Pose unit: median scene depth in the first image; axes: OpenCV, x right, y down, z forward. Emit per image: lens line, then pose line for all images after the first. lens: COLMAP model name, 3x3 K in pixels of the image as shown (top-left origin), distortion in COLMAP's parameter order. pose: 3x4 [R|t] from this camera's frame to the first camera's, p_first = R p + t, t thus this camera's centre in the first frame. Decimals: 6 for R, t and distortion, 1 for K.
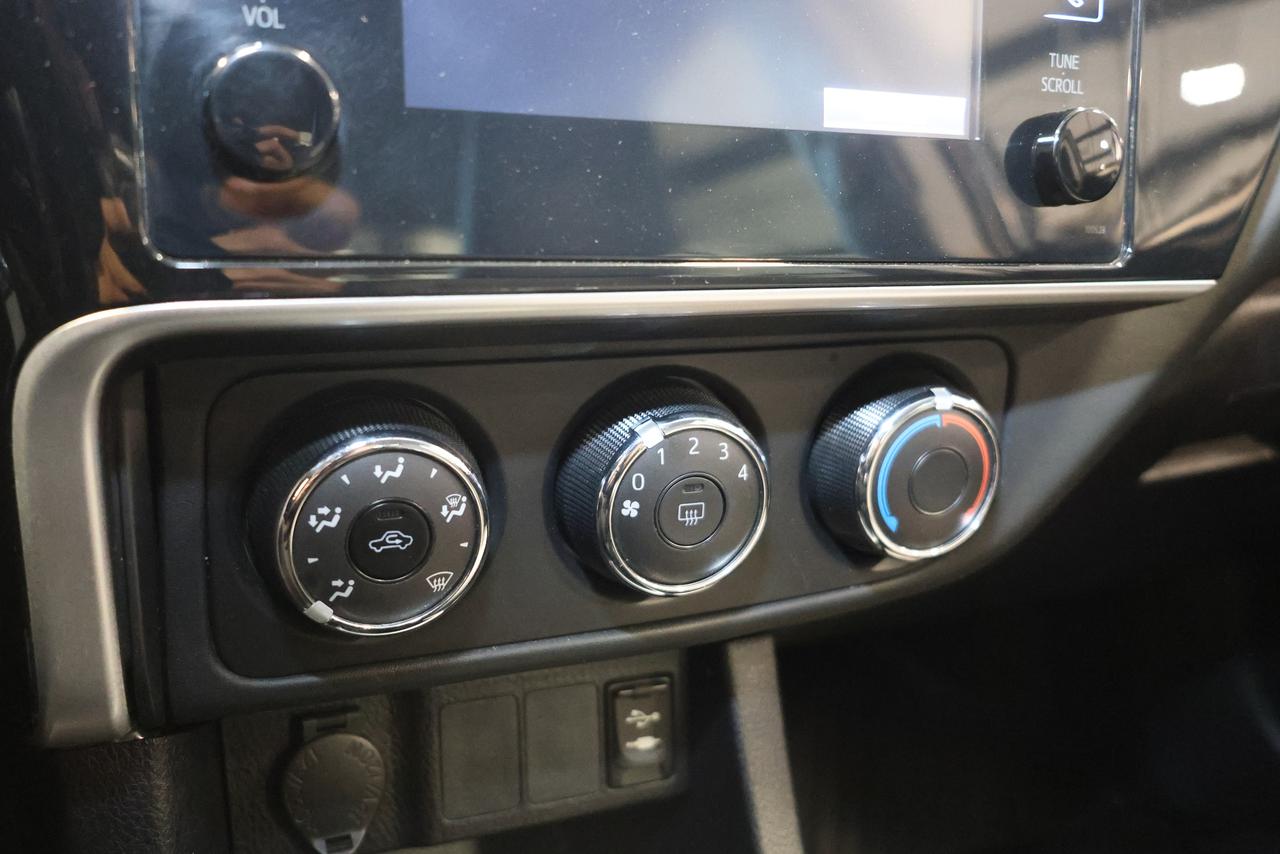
lens RADIAL K [[1138.8, 0, 631.7], [0, 1138.8, 432.8], [0, 0, 1]] dist [-0.025898, 0.011812]
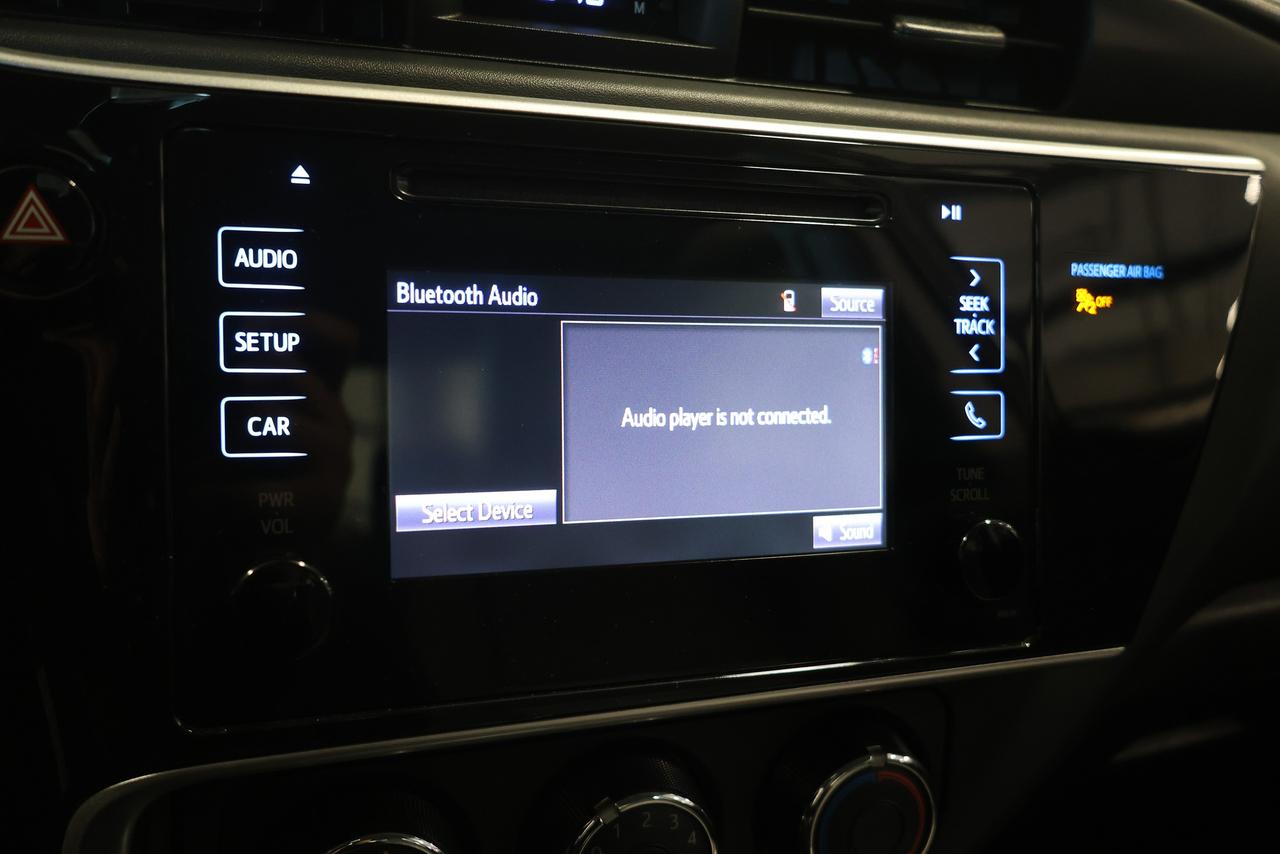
lens RADIAL K [[1192.5, 0, 635.7], [0, 1192.5, 429.6], [0, 0, 1]] dist [-0.000450, 0.000000]
pose [[0.999653, -0.002038, -0.026245, 0.076723], [-0.000467, 0.995467, -0.095105, -0.266396], [0.026320, 0.095084, 0.995121, -0.223939]]
